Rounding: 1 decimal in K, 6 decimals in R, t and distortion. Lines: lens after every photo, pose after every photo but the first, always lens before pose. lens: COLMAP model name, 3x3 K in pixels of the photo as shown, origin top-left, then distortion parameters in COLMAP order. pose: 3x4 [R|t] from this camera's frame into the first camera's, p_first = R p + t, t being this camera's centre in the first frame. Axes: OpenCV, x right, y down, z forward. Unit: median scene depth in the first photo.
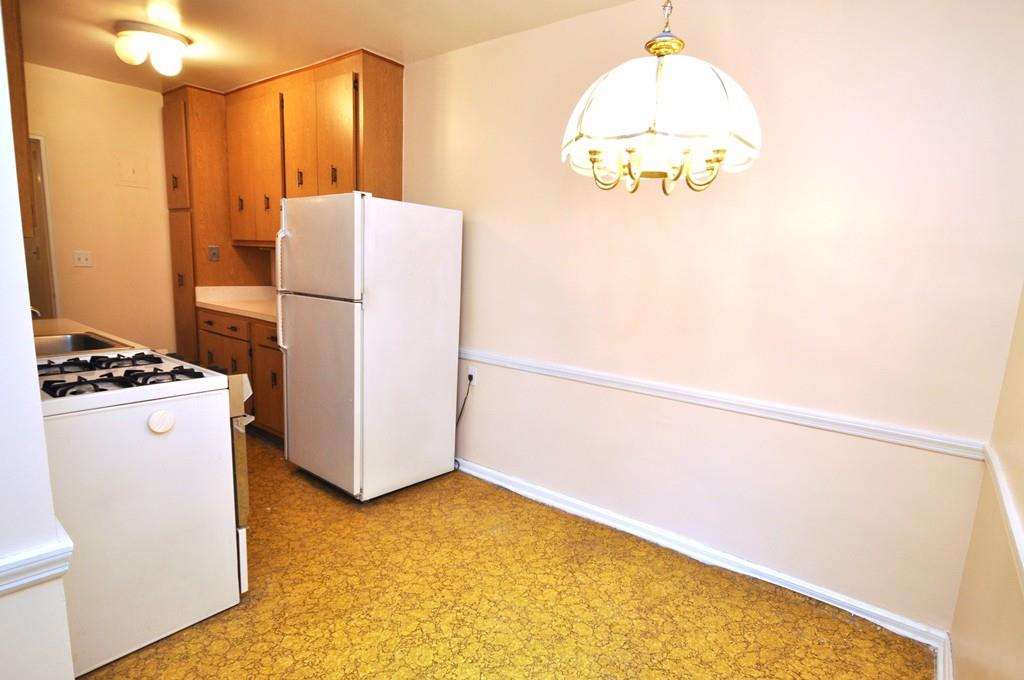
lens RADIAL K [[541.2, 0, 513.4], [0, 541.2, 355.7], [0, 0, 1]] dist [0.000070, -0.013562]
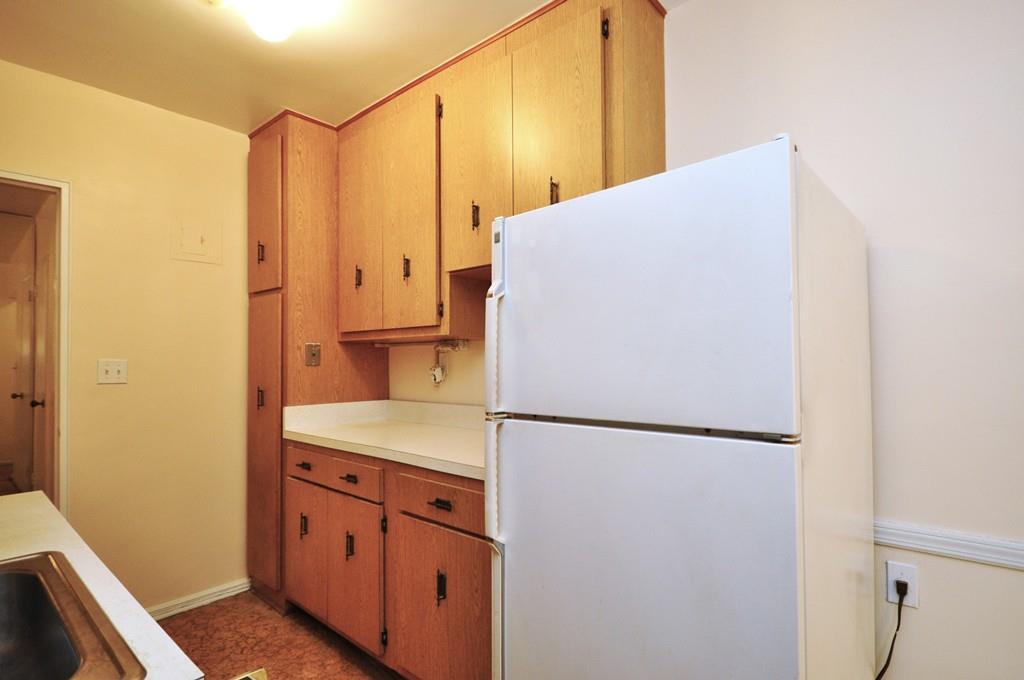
lens RADIAL K [[514.7, 0, 514.9], [0, 514.7, 350.3], [0, 0, 1]] dist [0.005353, -0.009965]
pose [[0.997060, -0.052972, -0.055362, -0.332900], [0.040970, 0.979139, -0.199017, -0.072870], [0.064749, 0.196164, 0.978431, 0.489915]]
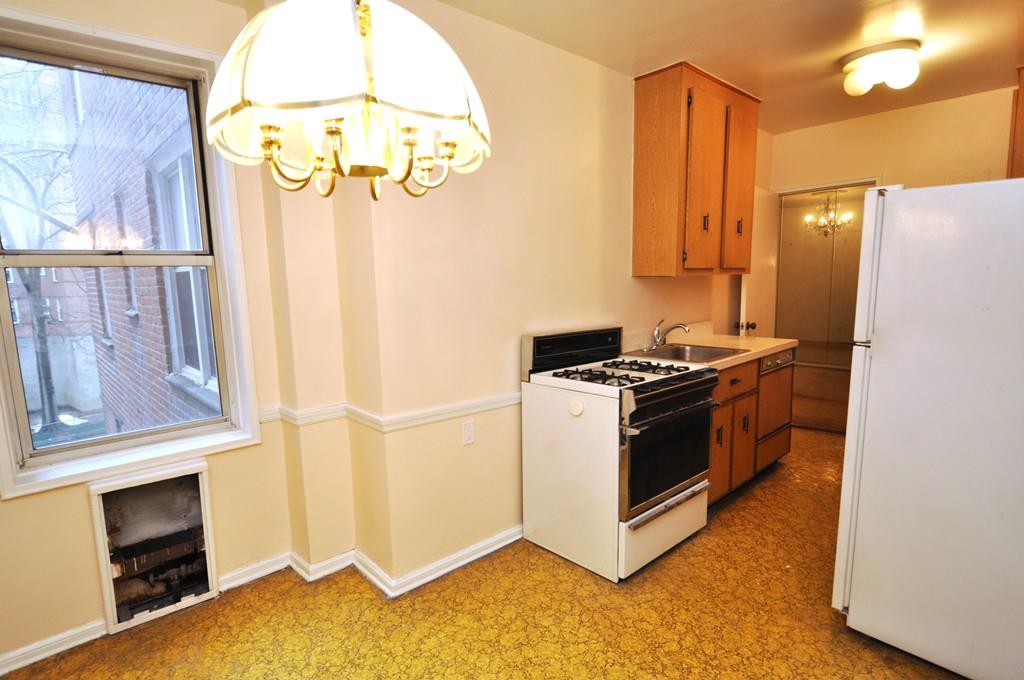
lens RADIAL K [[527.5, 0, 514.6], [0, 527.5, 354.5], [0, 0, 1]] dist [-0.001409, -0.000450]
pose [[-0.154561, 0.104493, -0.982442, 0.346857], [-0.152368, 0.979974, 0.128202, -0.081269], [0.976163, 0.169508, -0.135544, 0.496007]]
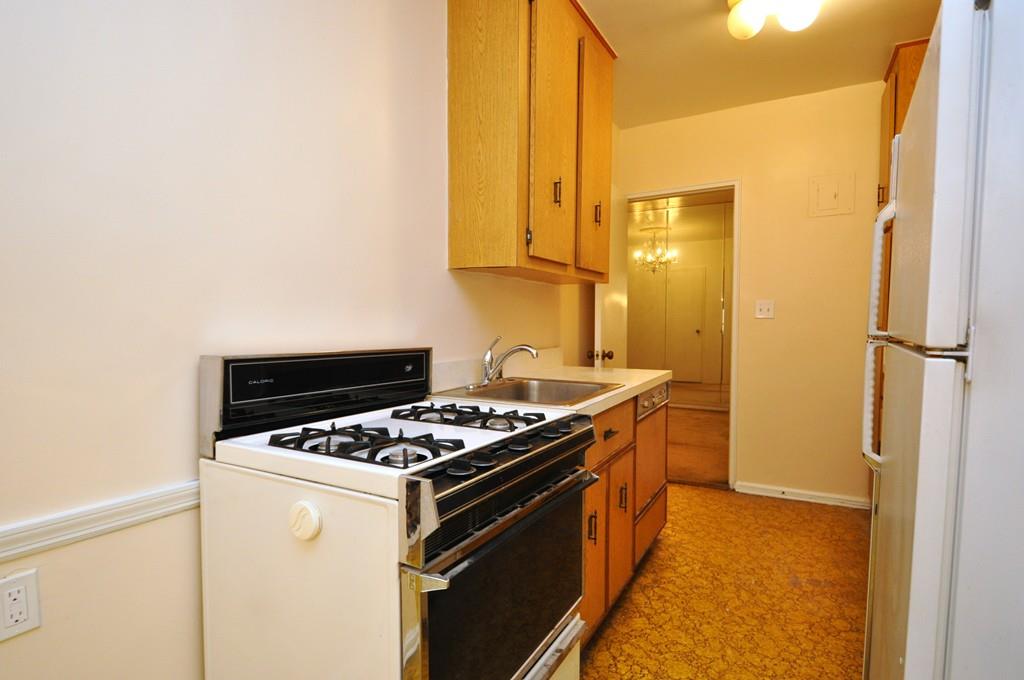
lens RADIAL K [[523.6, 0, 512.0], [0, 523.6, 340.0], [0, 0, 1]] dist [0.012490, 0.000005]
pose [[0.146789, -0.005519, -0.989152, -0.029164], [-0.161475, 0.986437, -0.029466, -0.045879], [0.975899, 0.164048, 0.143907, 0.546109]]
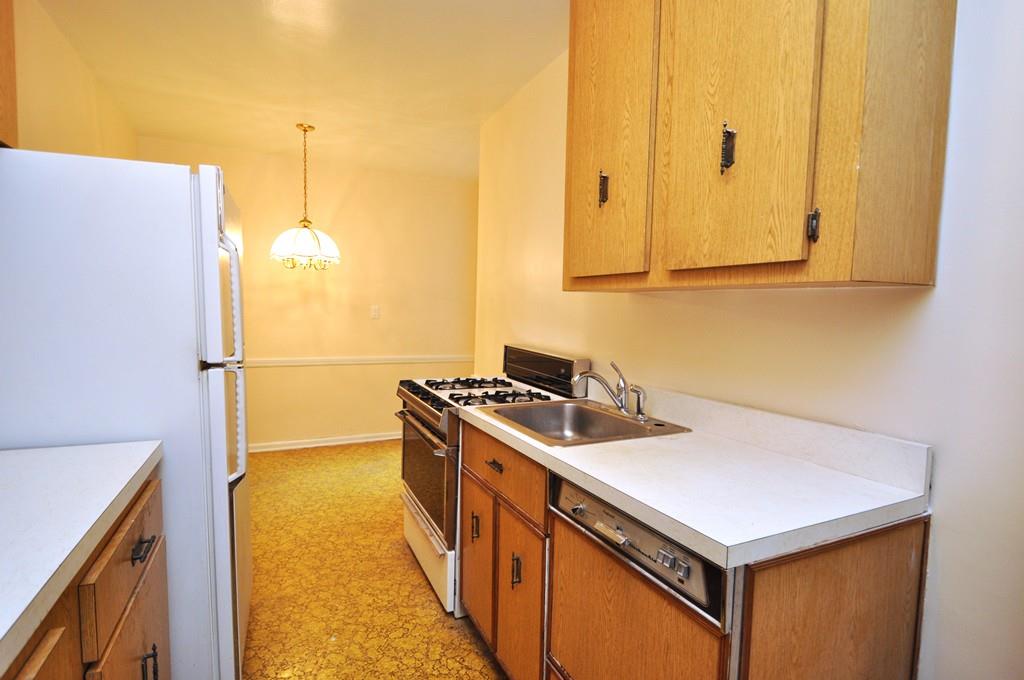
lens RADIAL K [[498.9, 0, 511.7], [0, 498.9, 351.7], [0, 0, 1]] dist [0.009828, -0.013998]
pose [[-0.896392, -0.101640, 0.431452, -0.738678], [0.013799, 0.966485, 0.256350, -0.210193], [-0.443047, 0.235744, -0.864947, 1.110477]]
